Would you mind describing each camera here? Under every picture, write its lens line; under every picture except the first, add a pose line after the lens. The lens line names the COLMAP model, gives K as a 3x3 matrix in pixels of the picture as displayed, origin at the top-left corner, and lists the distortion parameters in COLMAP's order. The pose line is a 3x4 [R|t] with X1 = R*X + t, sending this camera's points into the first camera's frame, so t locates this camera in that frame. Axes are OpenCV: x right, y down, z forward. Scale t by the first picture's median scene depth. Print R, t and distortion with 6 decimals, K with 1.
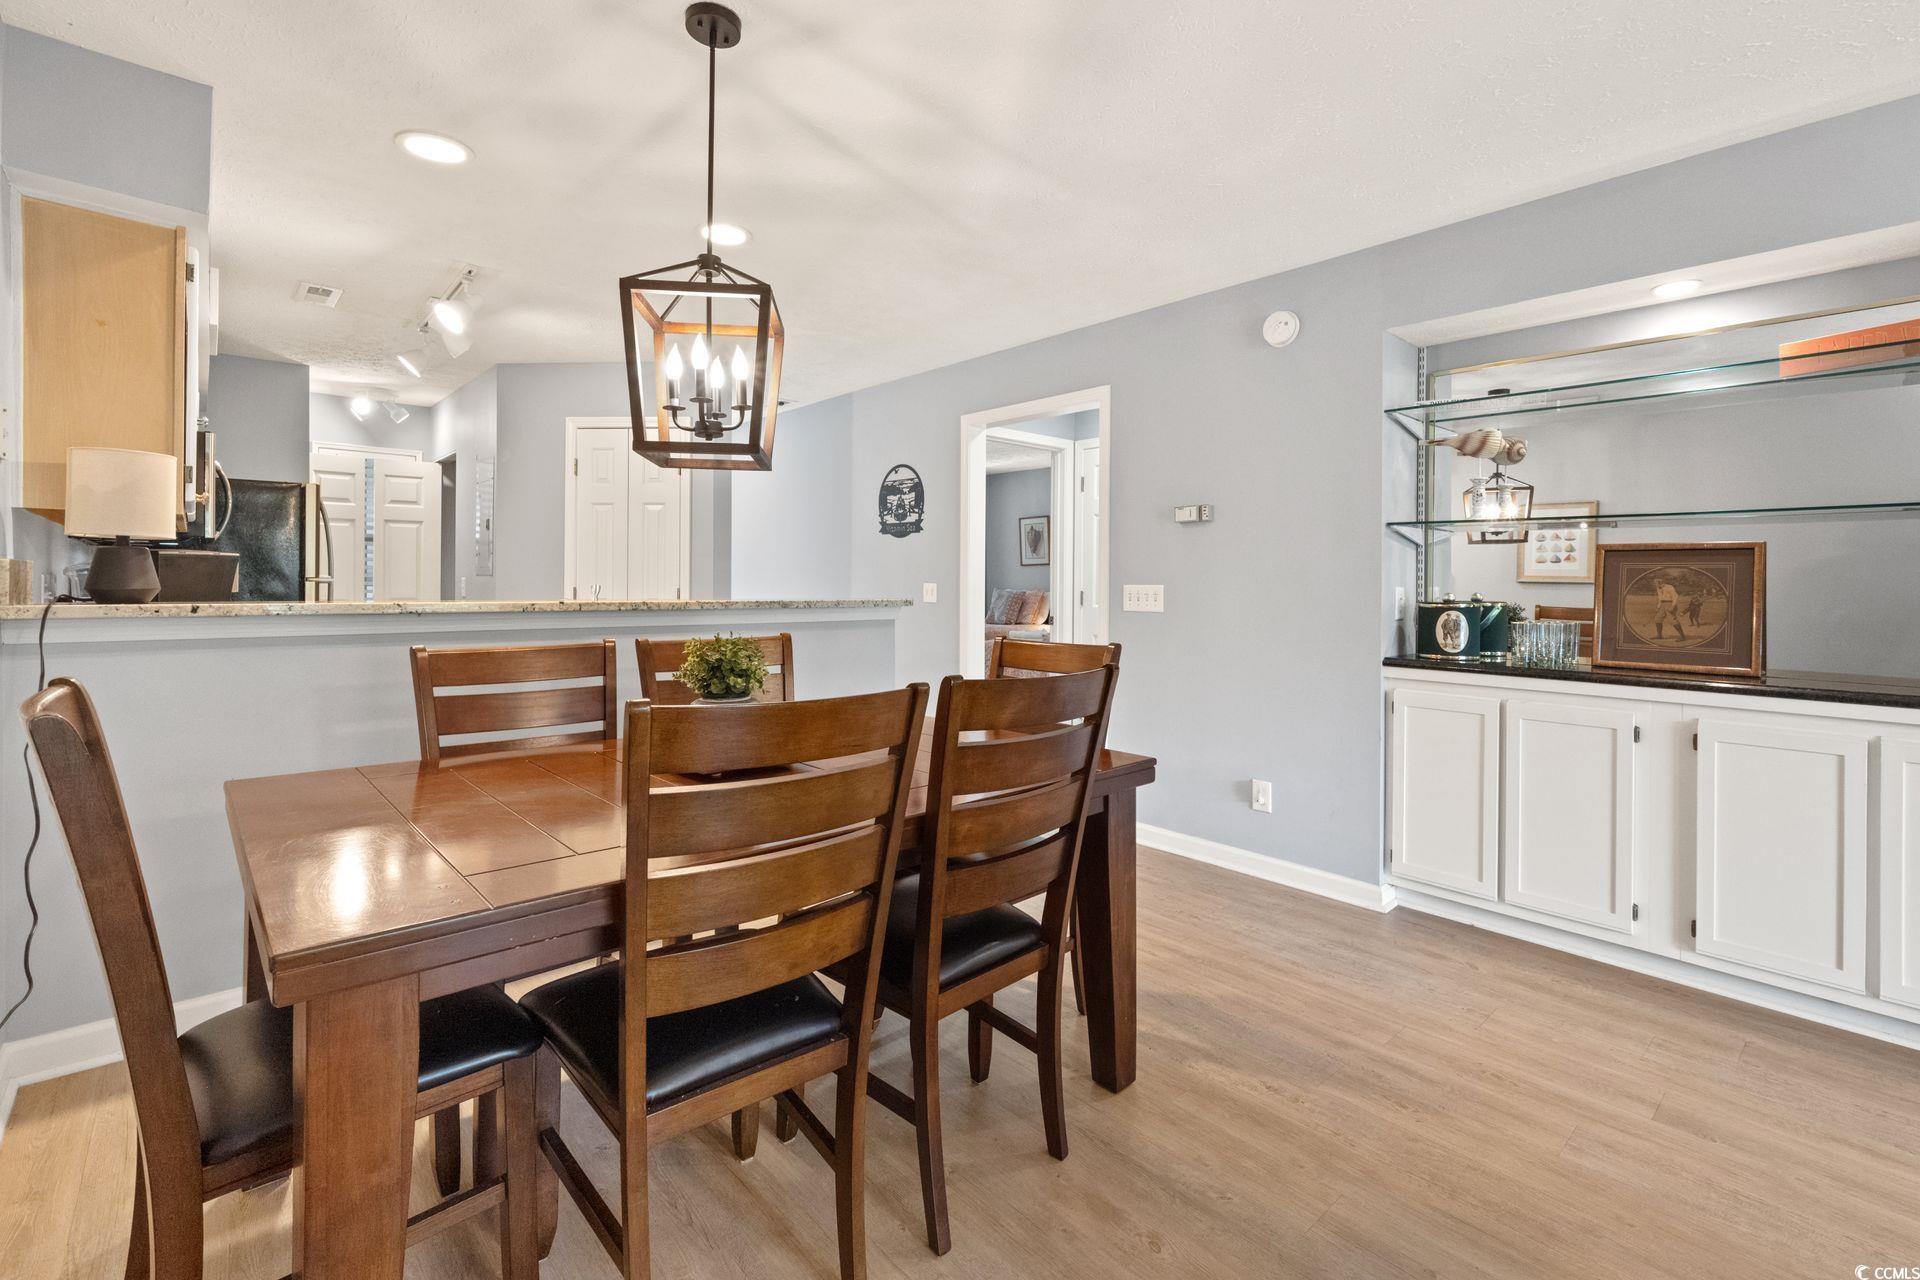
lens RADIAL K [[837.2, 0, 929.4], [0, 837.2, 581.2], [0, 0, 1]] dist [-0.002521, 0.001597]
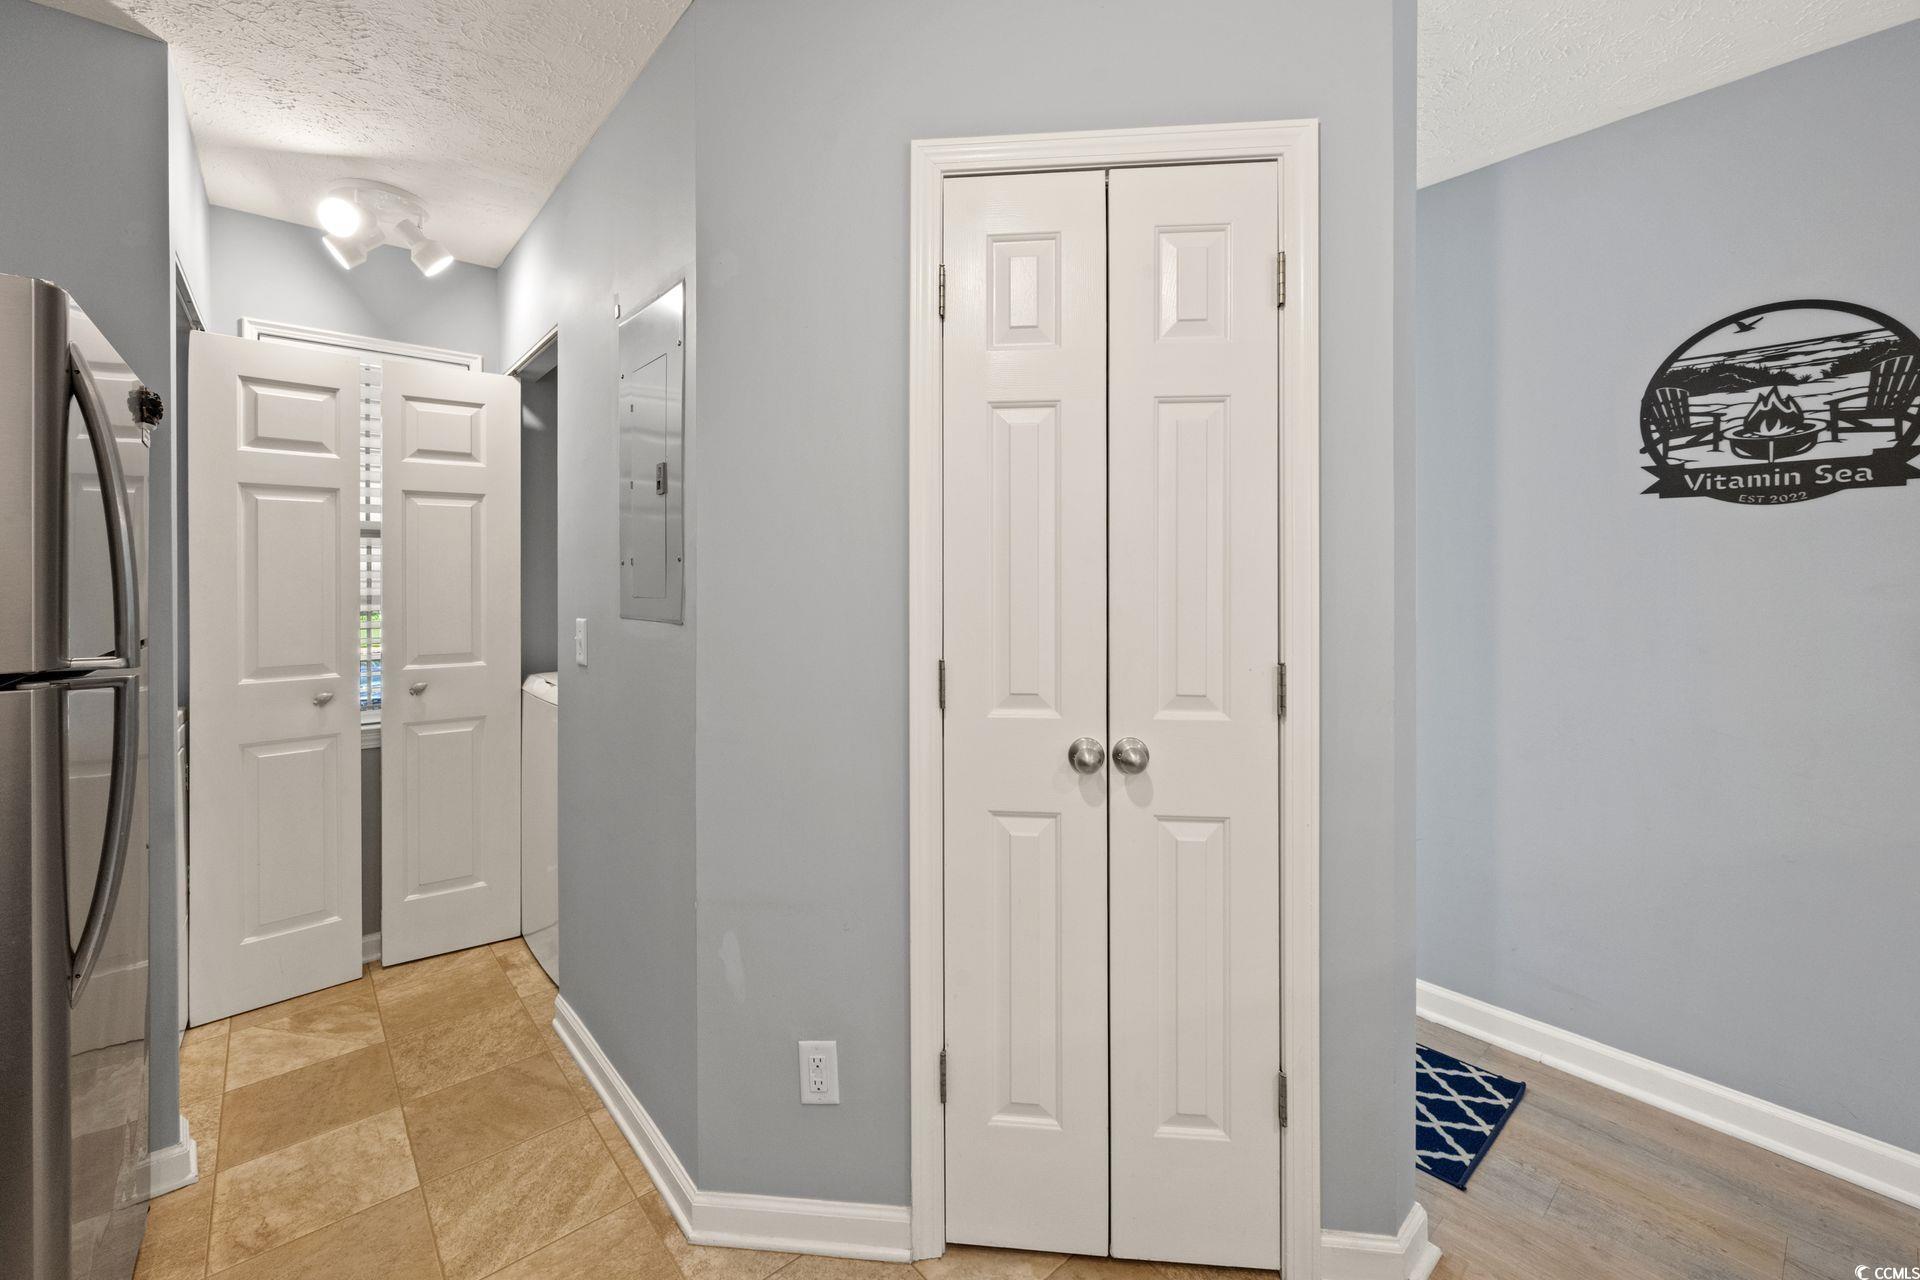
lens RADIAL K [[778.0, 0, 939.1], [0, 778.0, 581.8], [0, 0, 1]] dist [0.002740, -0.001118]
pose [[0.999808, -0.012003, -0.015489, -0.385052], [0.012002, 0.999928, -0.000201, -0.021303], [0.015490, 0.000015, 0.999880, 0.633538]]
